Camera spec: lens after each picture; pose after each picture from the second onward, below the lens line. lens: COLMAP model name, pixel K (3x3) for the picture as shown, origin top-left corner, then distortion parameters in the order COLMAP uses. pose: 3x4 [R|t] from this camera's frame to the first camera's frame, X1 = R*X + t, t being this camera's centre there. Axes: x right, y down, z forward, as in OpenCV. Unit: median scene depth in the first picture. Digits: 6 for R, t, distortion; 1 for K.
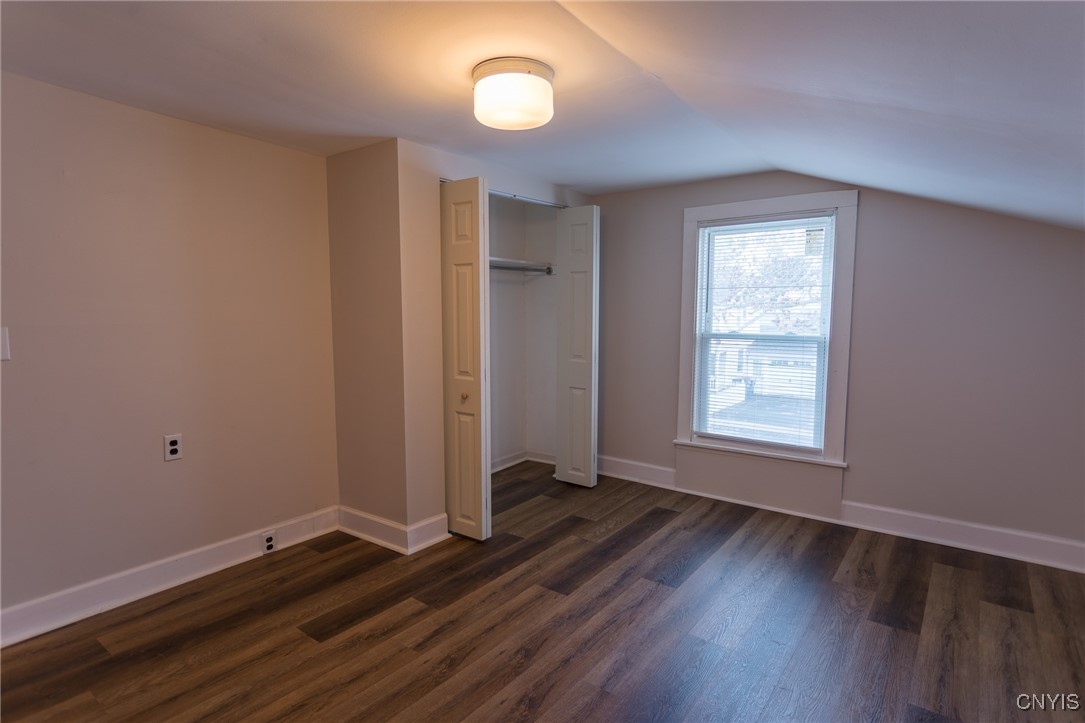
lens RADIAL K [[572.5, 0, 547.8], [0, 572.5, 362.1], [0, 0, 1]] dist [0.001699, 0.001082]
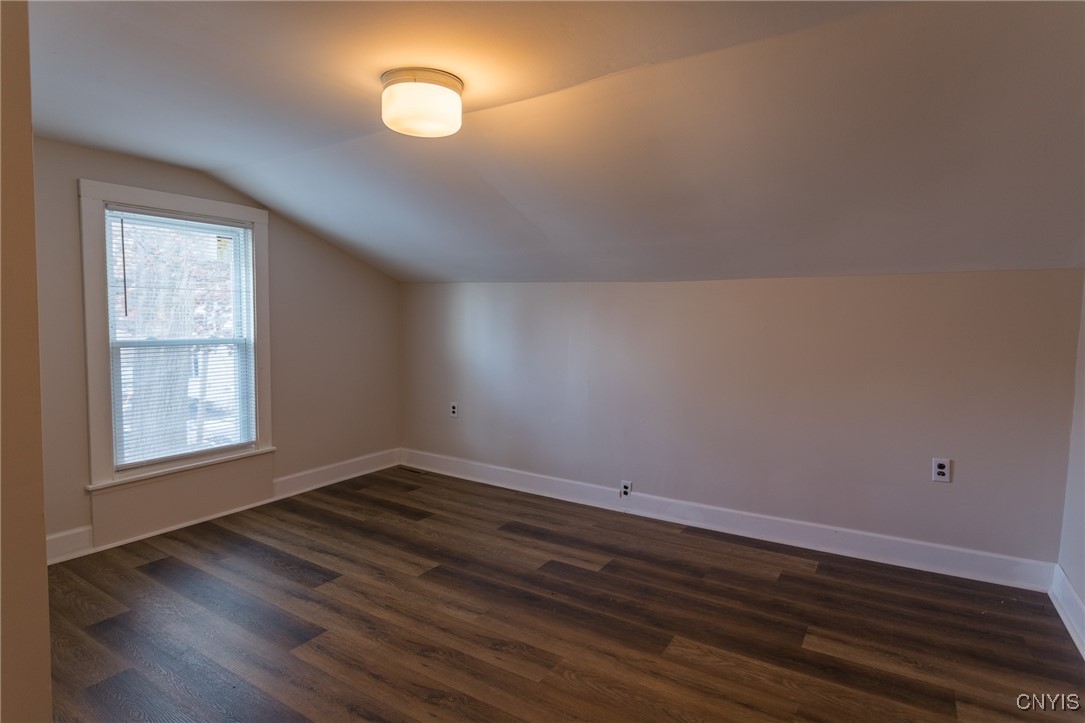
lens RADIAL K [[572.5, 0, 547.8], [0, 572.5, 362.1], [0, 0, 1]] dist [0.001699, 0.001082]
pose [[-0.092719, -0.078539, 0.992590, -0.674546], [0.083501, 0.992759, 0.086352, -0.047208], [-0.992185, 0.090888, -0.085489, 0.544549]]
